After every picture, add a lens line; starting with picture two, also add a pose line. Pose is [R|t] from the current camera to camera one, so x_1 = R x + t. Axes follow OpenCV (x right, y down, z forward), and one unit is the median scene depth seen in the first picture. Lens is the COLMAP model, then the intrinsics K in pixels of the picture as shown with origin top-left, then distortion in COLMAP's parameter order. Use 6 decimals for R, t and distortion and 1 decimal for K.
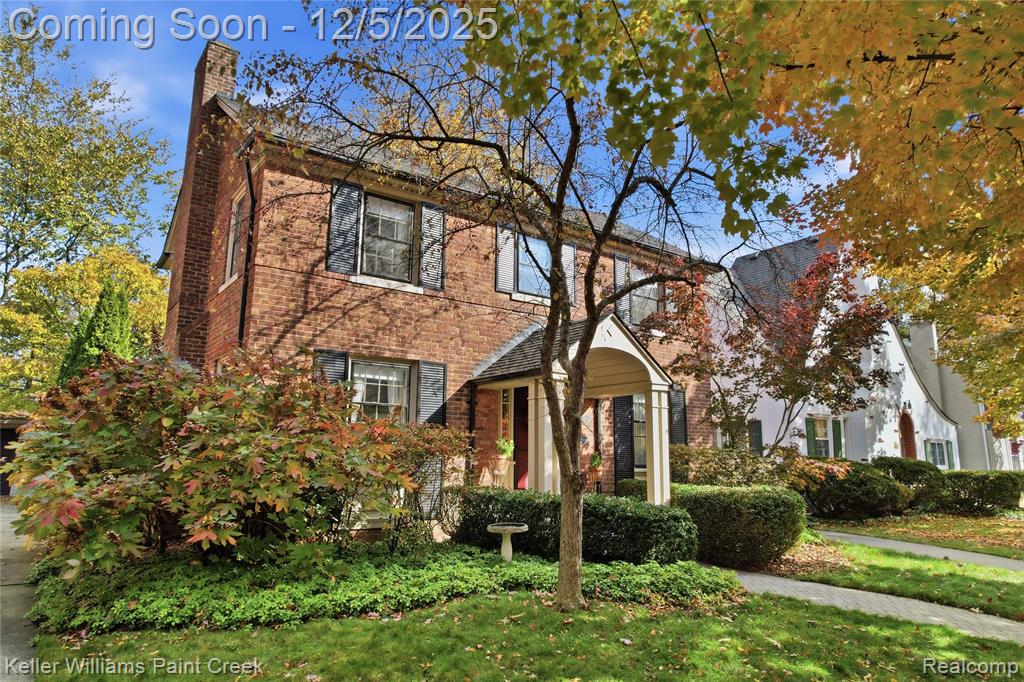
lens RADIAL K [[653.1, 0, 512.0], [0, 653.1, 341.0], [0, 0, 1]] dist [-0.066466, 0.055928]
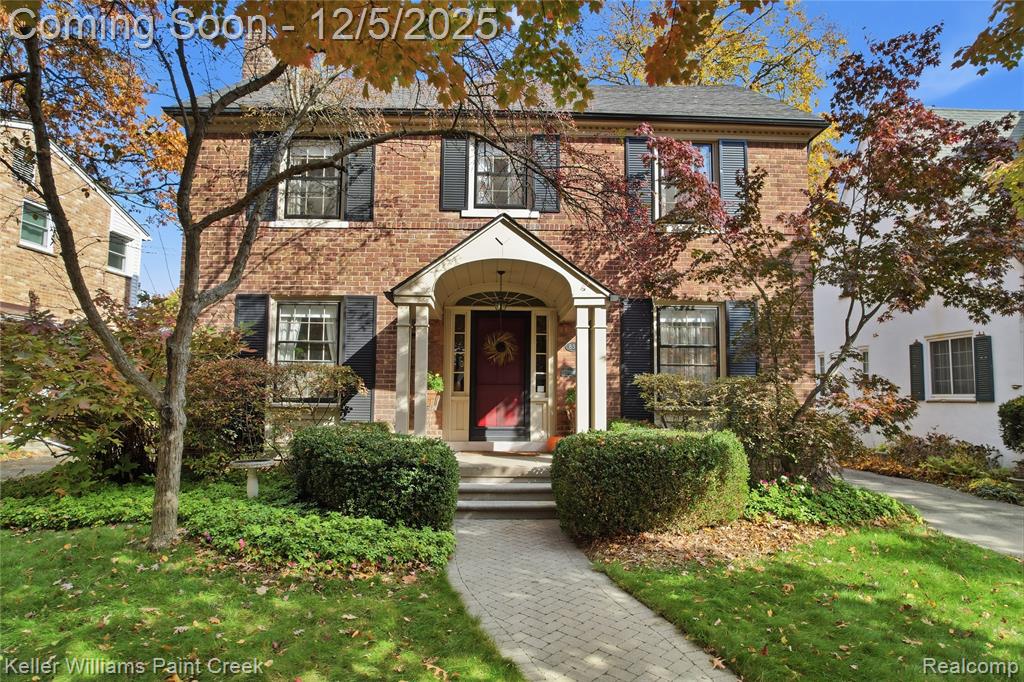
lens RADIAL K [[653.1, 0, 512.0], [0, 653.1, 341.0], [0, 0, 1]] dist [-0.066466, 0.055928]
pose [[0.816627, -0.050242, -0.574975, 0.637548], [0.104254, 0.992658, 0.061329, 0.065167], [0.567672, -0.110027, 0.815869, 0.336907]]
